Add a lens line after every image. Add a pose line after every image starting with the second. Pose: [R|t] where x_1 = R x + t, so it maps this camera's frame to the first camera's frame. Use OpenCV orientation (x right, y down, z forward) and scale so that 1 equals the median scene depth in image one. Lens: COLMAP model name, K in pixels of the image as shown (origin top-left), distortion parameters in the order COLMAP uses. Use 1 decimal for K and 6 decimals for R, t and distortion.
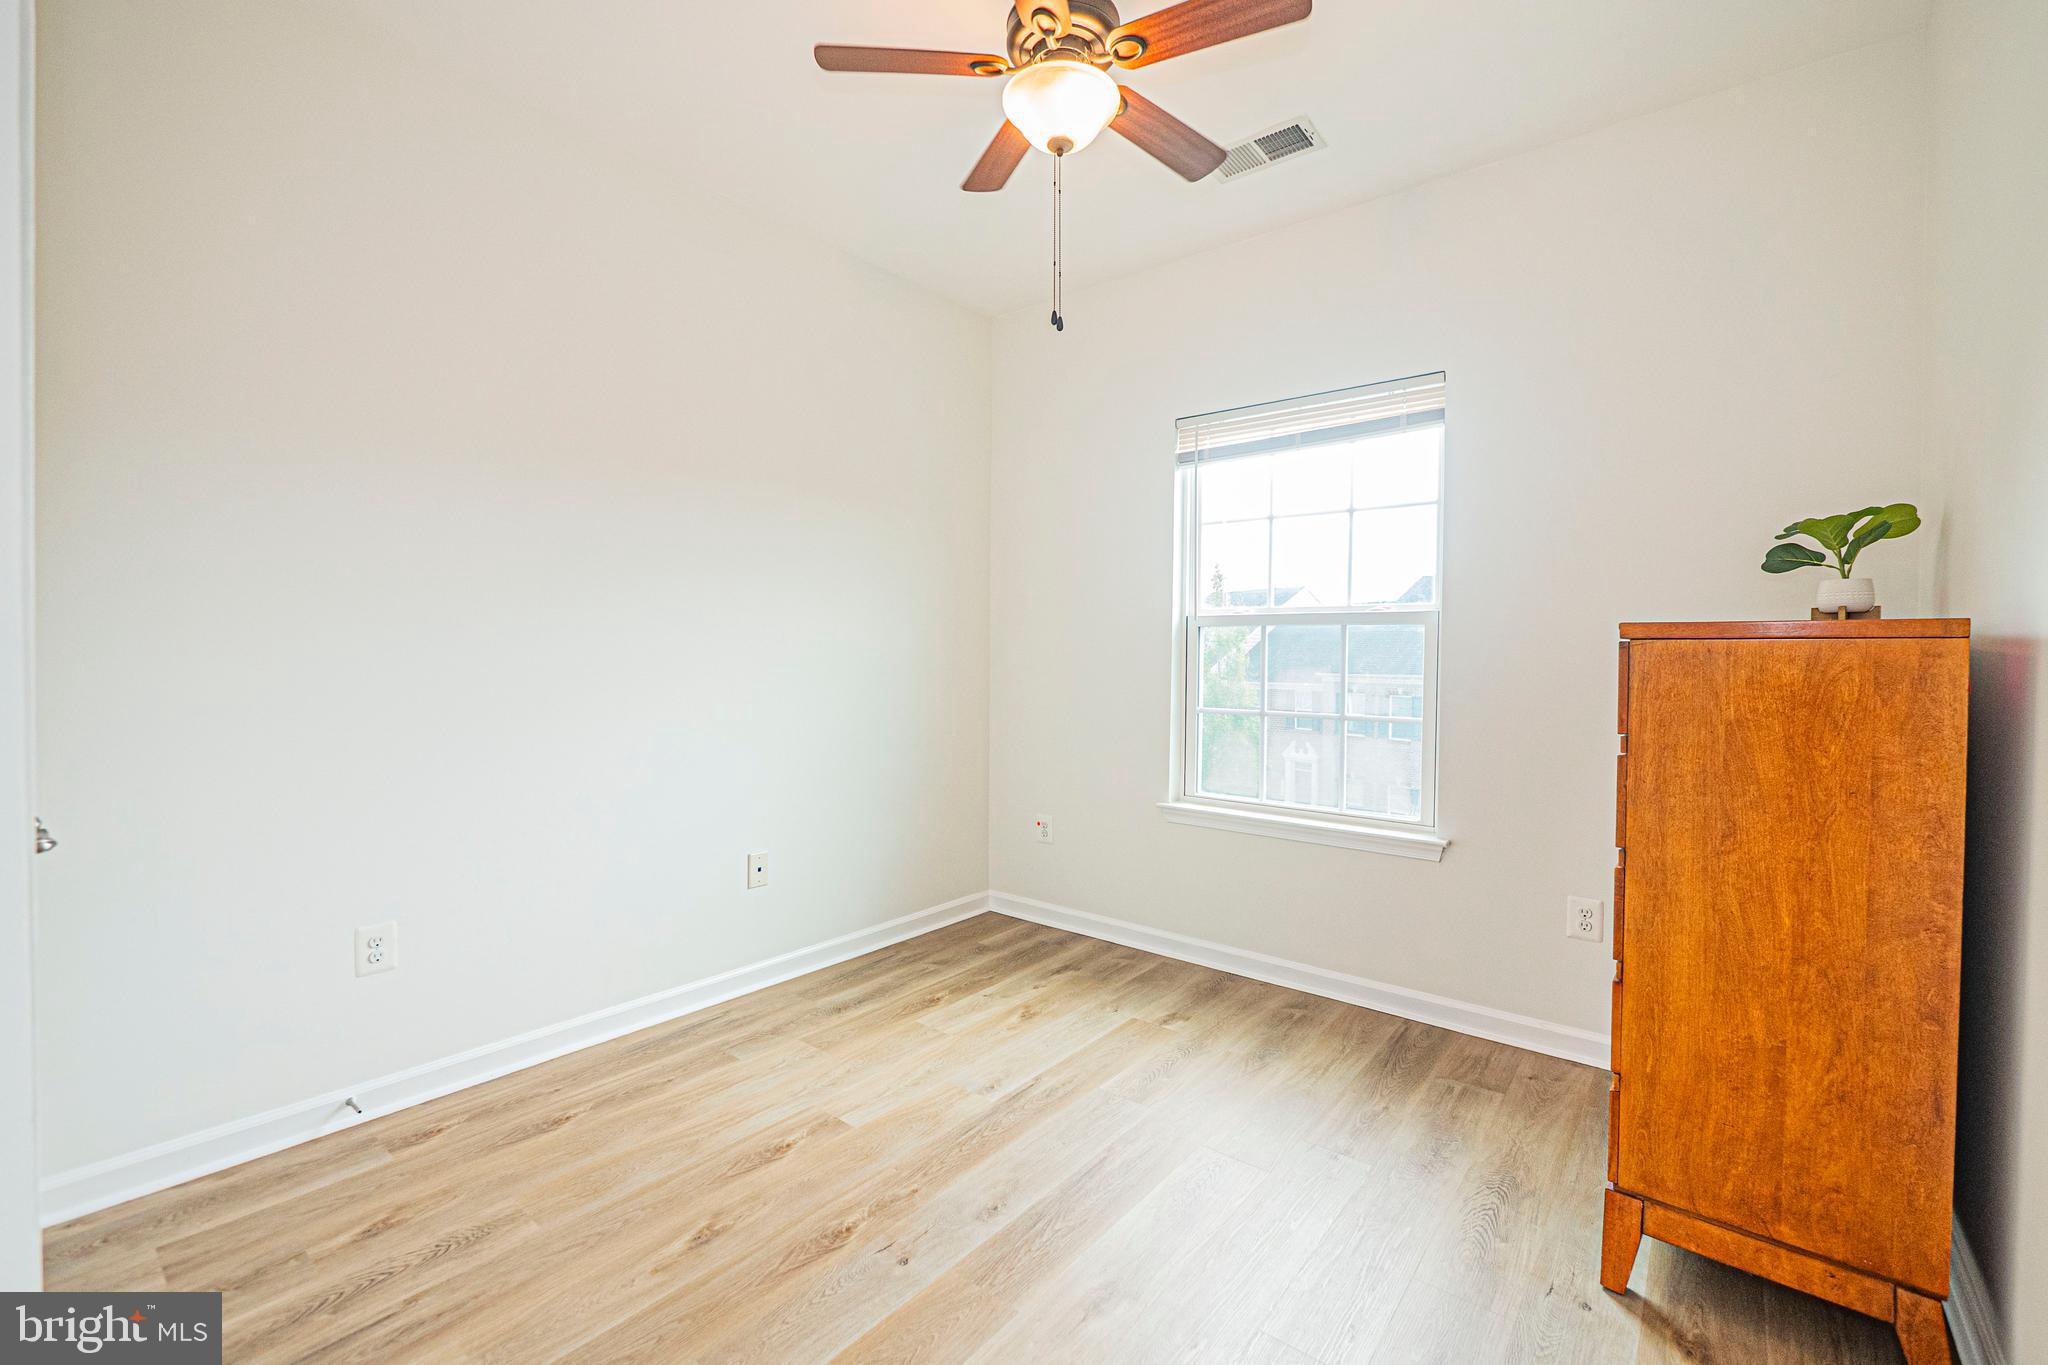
lens RADIAL K [[866.9, 0, 1020.2], [0, 866.9, 668.0], [0, 0, 1]] dist [-0.003013, 0.000456]
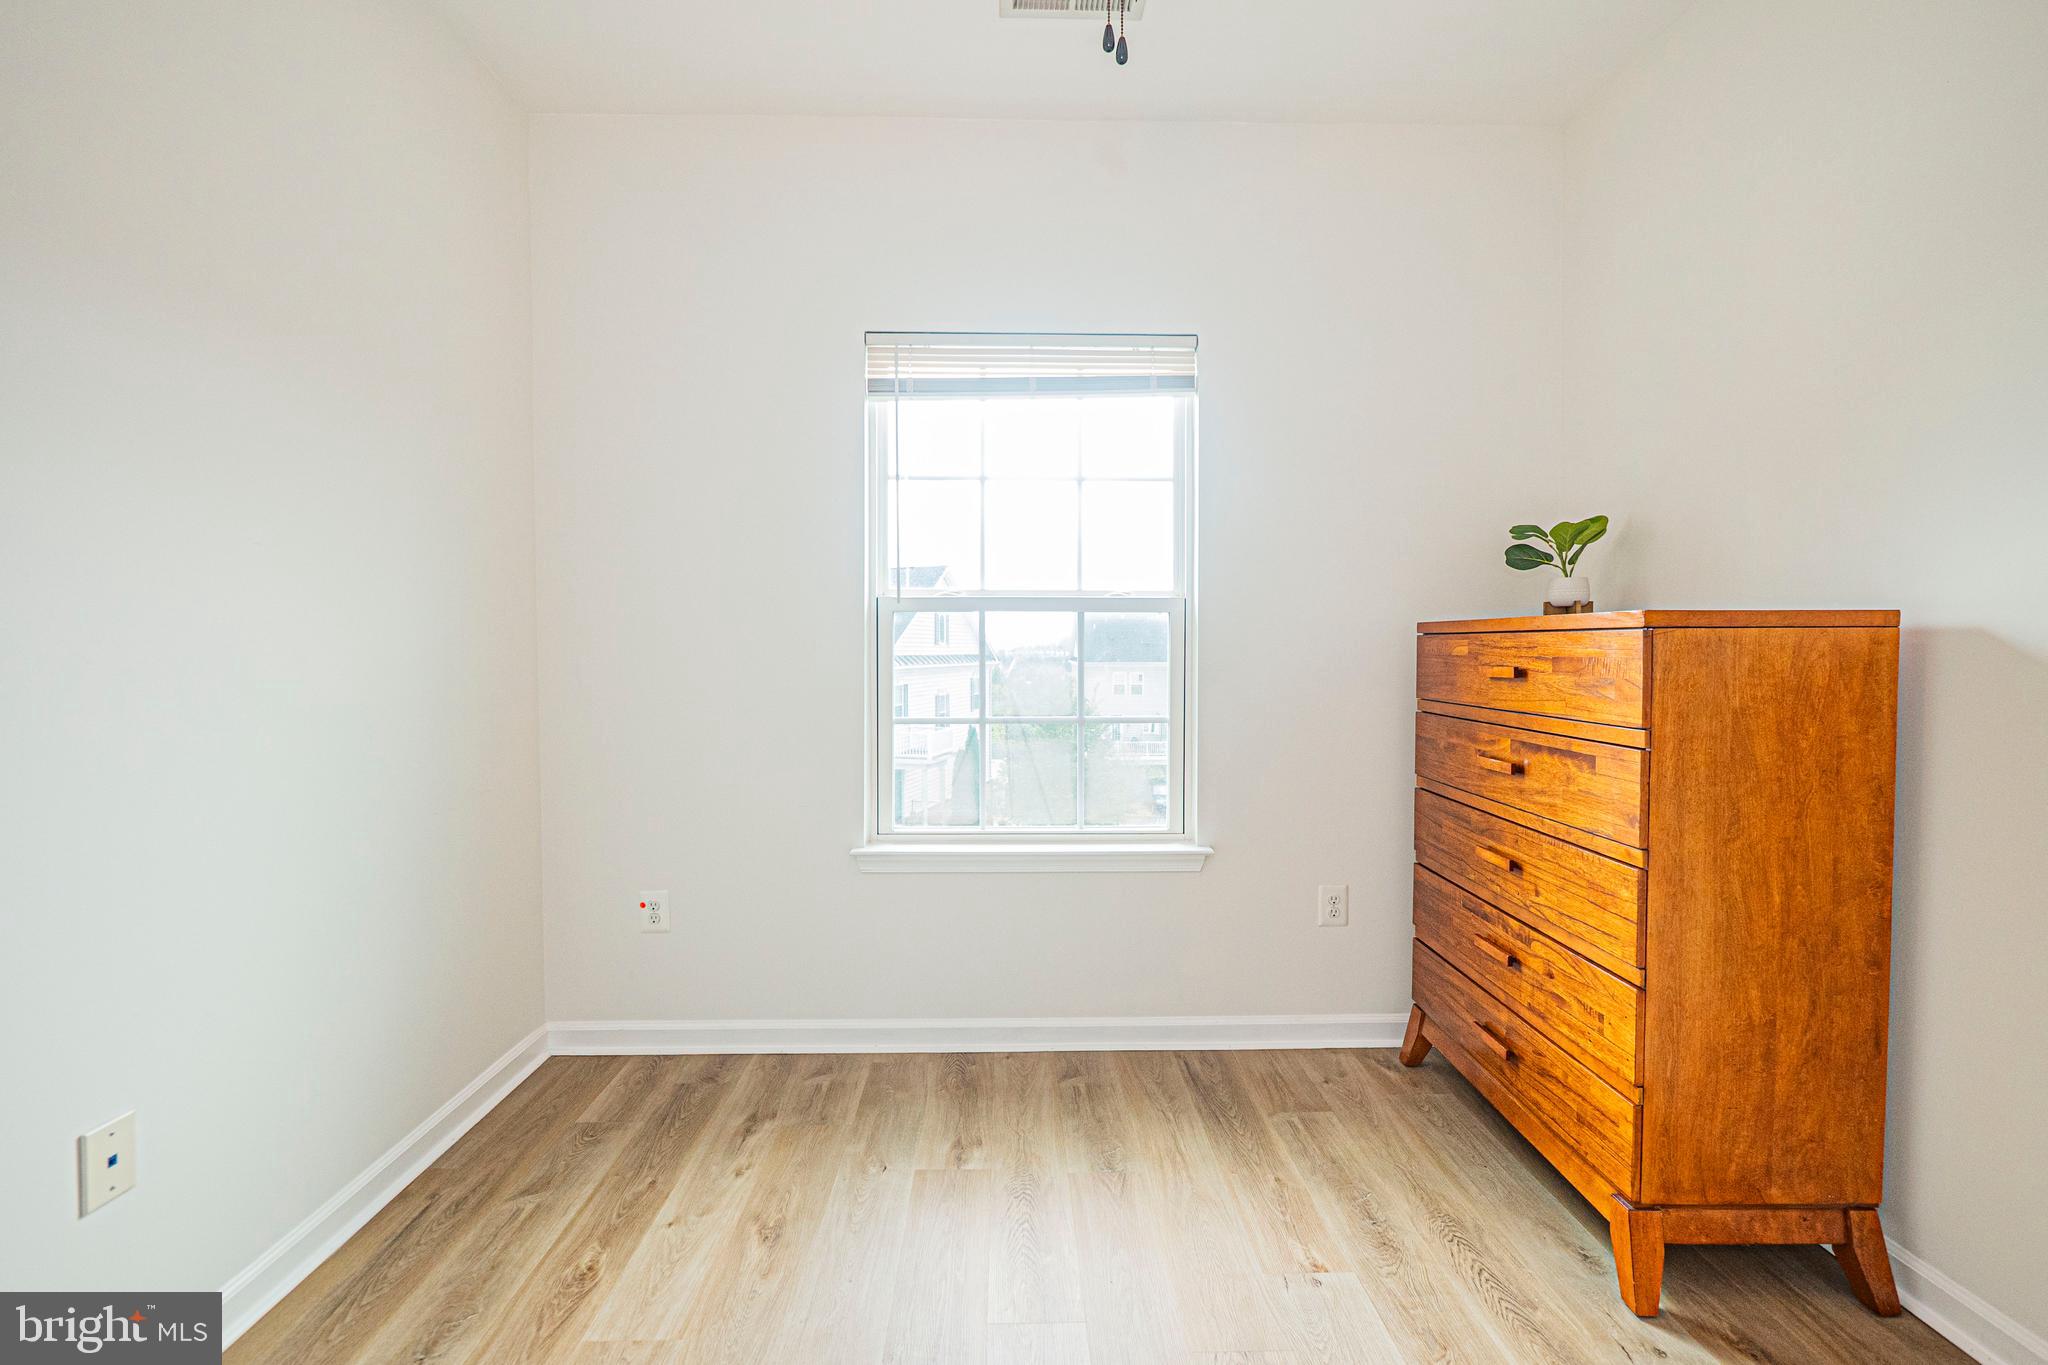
lens RADIAL K [[866.9, 0, 1014.8], [0, 866.9, 669.7], [0, 0, 1]] dist [-0.003013, 0.000456]
pose [[0.761597, -0.025641, 0.647543, -0.350614], [0.018617, 0.999670, 0.017688, -0.013566], [-0.647783, -0.001416, 0.761823, 0.584975]]
